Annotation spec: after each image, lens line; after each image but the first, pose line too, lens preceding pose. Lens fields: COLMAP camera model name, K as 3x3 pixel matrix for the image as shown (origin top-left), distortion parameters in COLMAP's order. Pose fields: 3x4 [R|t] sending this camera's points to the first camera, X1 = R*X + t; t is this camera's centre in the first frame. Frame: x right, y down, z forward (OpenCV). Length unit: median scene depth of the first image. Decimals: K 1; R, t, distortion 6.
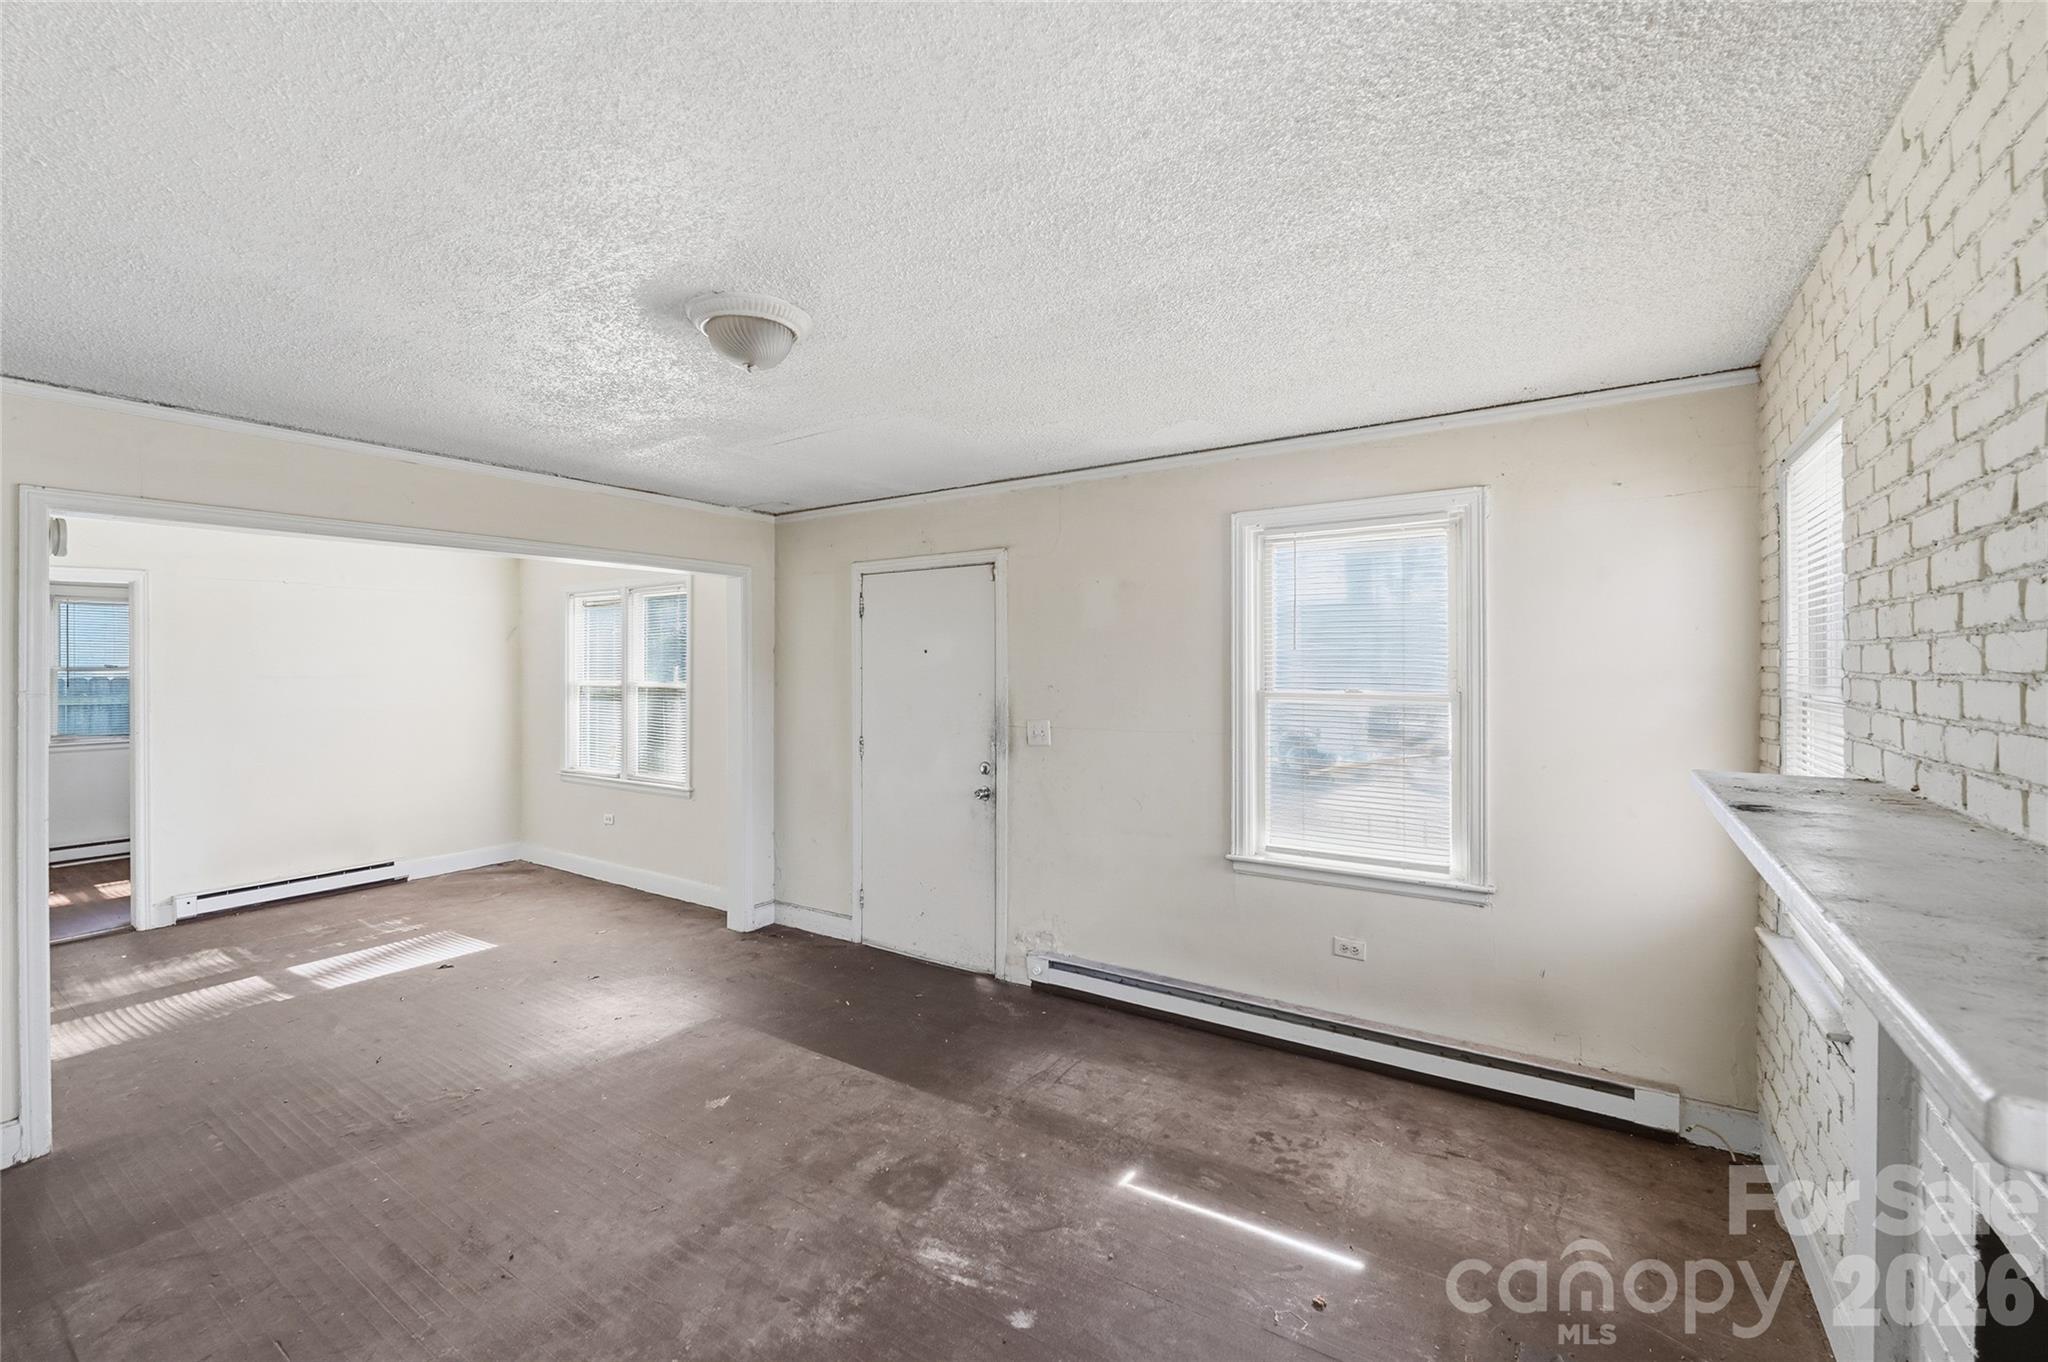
lens RADIAL K [[846.5, 0, 1021.7], [0, 846.5, 664.9], [0, 0, 1]] dist [-0.010612, -0.000978]
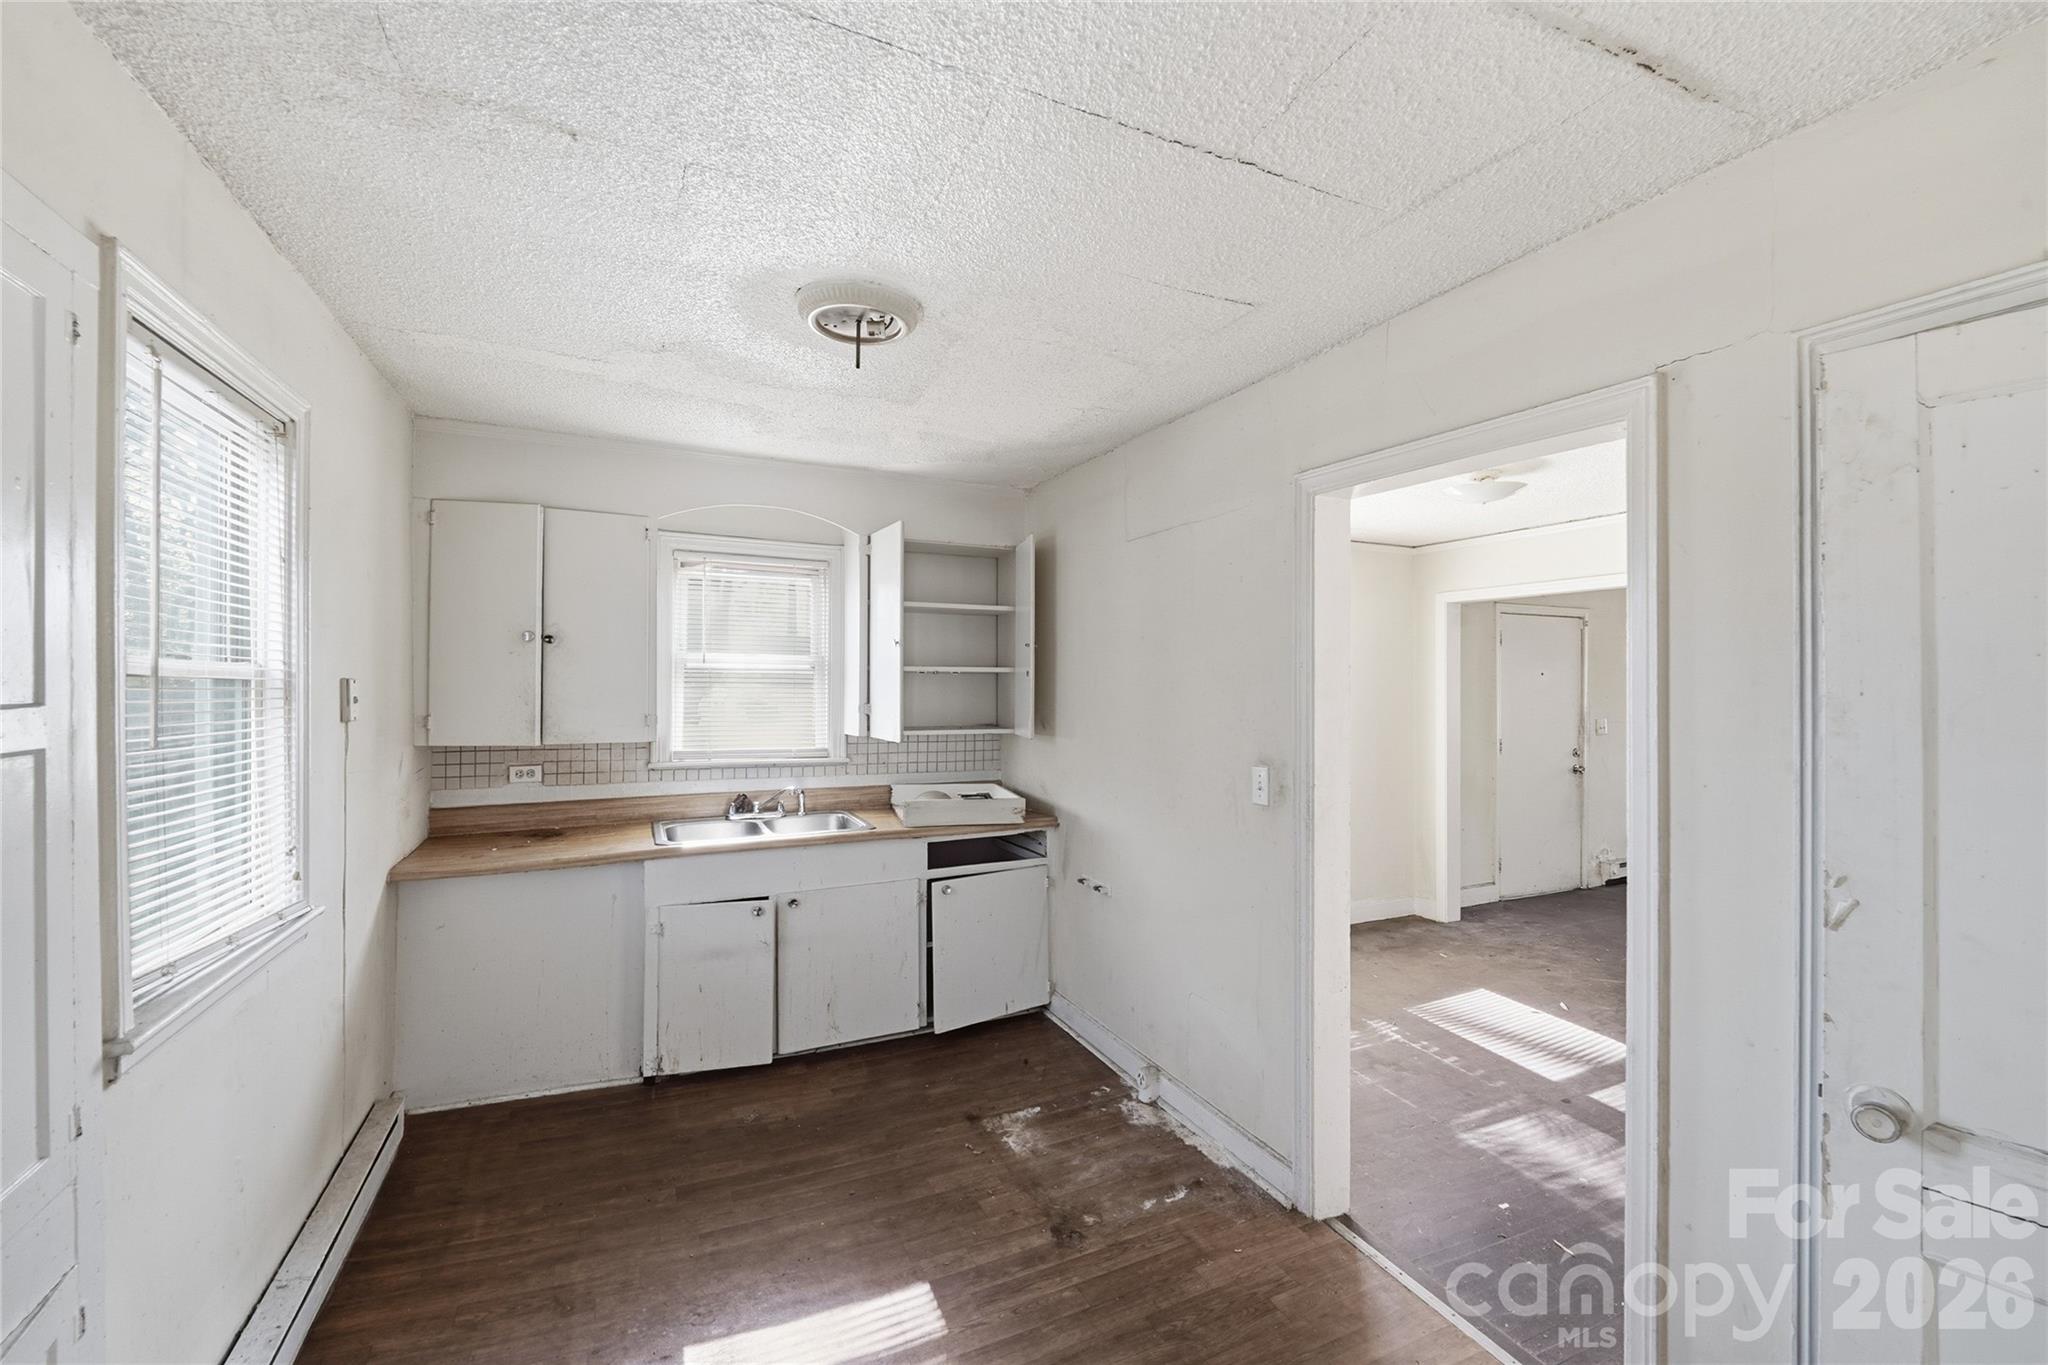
lens RADIAL K [[839.1, 0, 1015.4], [0, 839.1, 689.1], [0, 0, 1]] dist [-0.010623, -0.000141]
pose [[0.531601, 0.002877, 0.846990, -2.420401], [-0.004258, 0.999991, -0.000724, 0.018674], [-0.846984, -0.003221, 0.531608, 1.389077]]
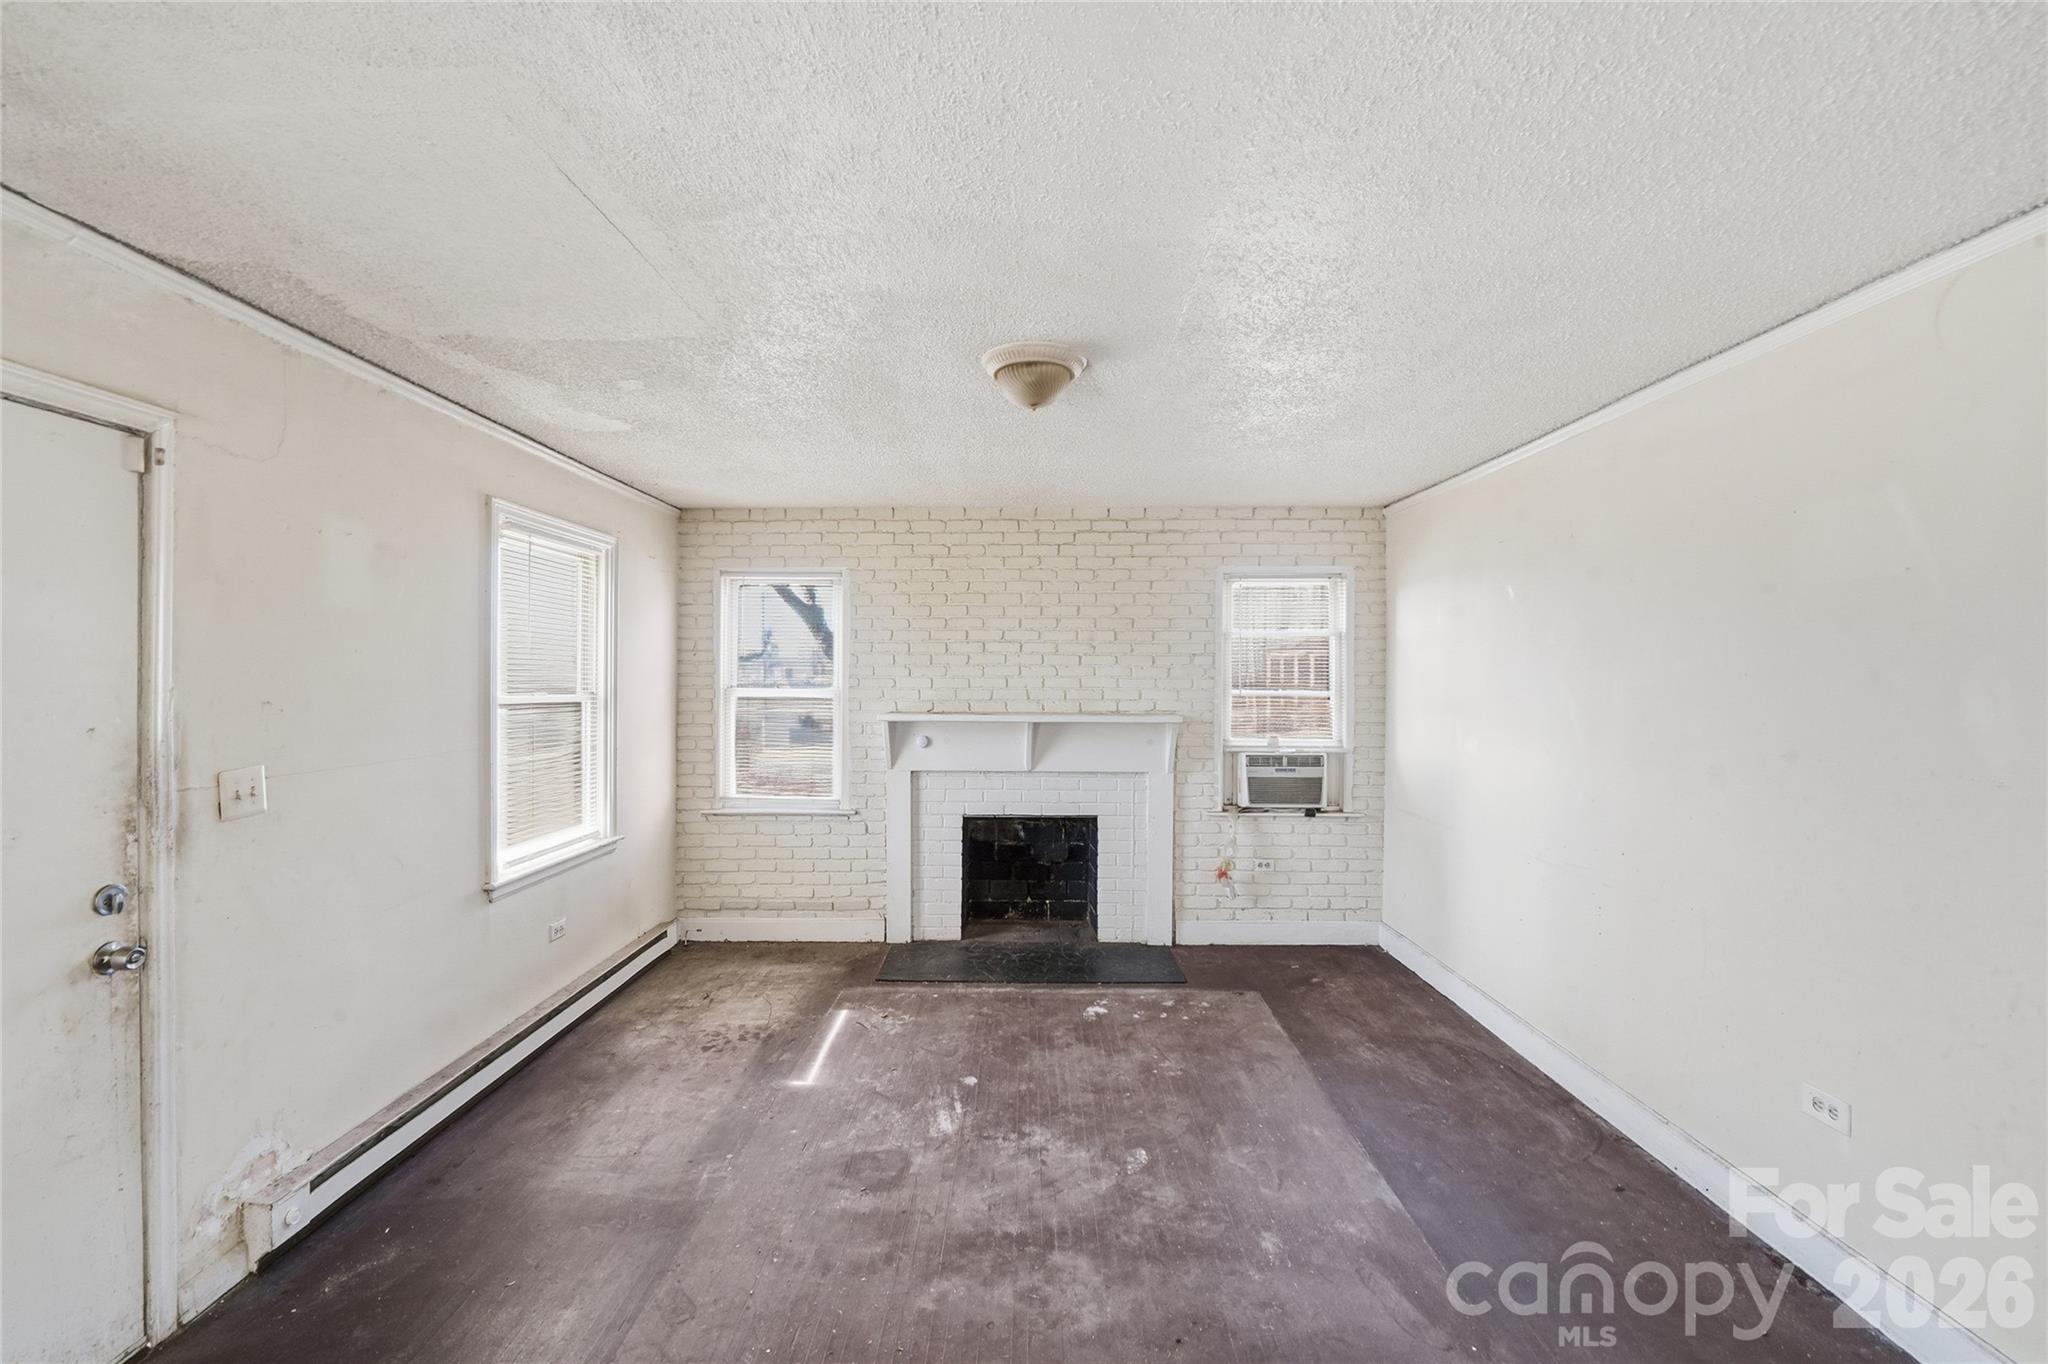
lens RADIAL K [[842.7, 0, 1014.5], [0, 842.7, 682.7], [0, 0, 1]] dist [-0.011121, -0.000359]
pose [[-0.542697, -0.005323, 0.839911, -0.853263], [-0.004958, 0.999983, 0.003133, 0.010565], [-0.839914, -0.002464, -0.542715, 1.108789]]
